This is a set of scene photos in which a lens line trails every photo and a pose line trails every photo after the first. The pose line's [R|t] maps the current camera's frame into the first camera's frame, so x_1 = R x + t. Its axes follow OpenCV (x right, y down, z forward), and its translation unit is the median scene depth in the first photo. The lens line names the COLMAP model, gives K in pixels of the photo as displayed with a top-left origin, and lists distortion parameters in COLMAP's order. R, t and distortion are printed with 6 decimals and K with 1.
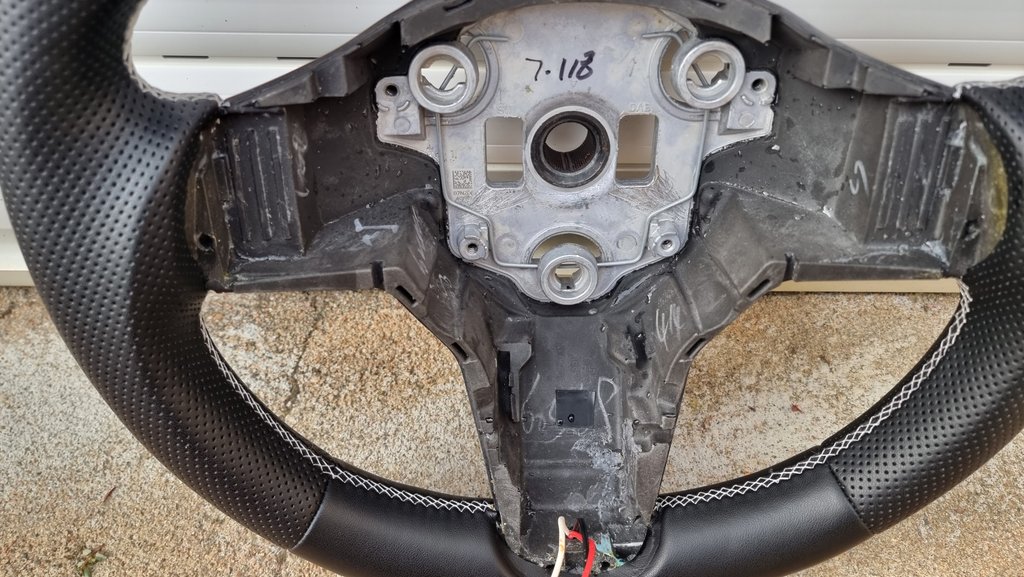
lens RADIAL K [[728.4, 0, 513.7], [0, 728.4, 297.5], [0, 0, 1]] dist [0.038591, -0.025536]
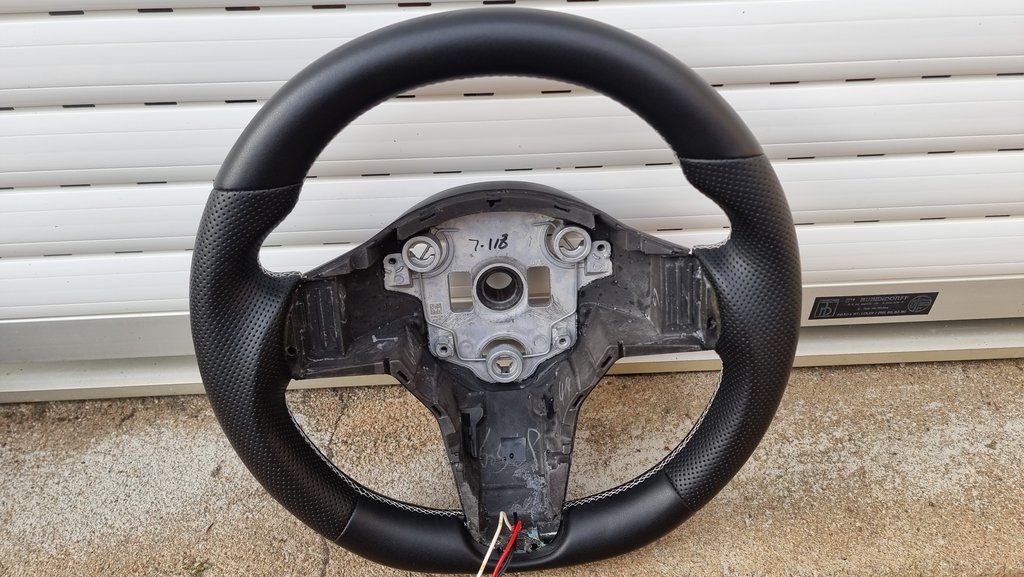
lens RADIAL K [[728.4, 0, 528.3], [0, 728.4, 288.2], [0, 0, 1]] dist [0.038591, -0.025536]
pose [[0.998446, -0.050640, 0.023251, 0.103124], [0.054000, 0.982279, -0.179475, 0.101307], [-0.013751, 0.180452, 0.983488, -0.645569]]
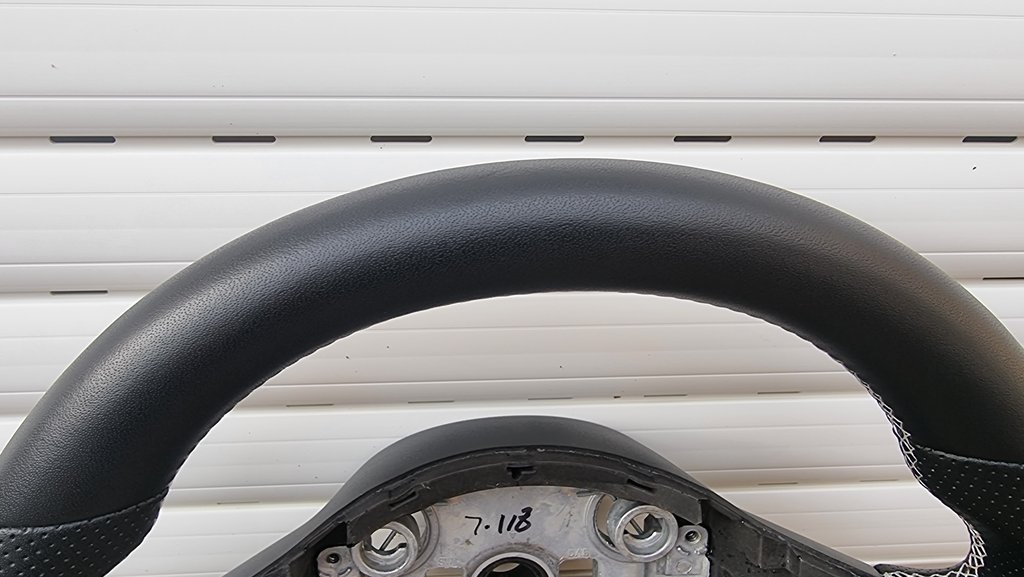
lens RADIAL K [[718.5, 0, 457.1], [0, 718.5, 281.8], [0, 0, 1]] dist [-0.002458, -0.000671]
pose [[0.998894, -0.022553, 0.041265, -0.026639], [0.033686, 0.955437, -0.293265, -0.317094], [-0.032812, 0.294331, 0.955140, -0.052717]]
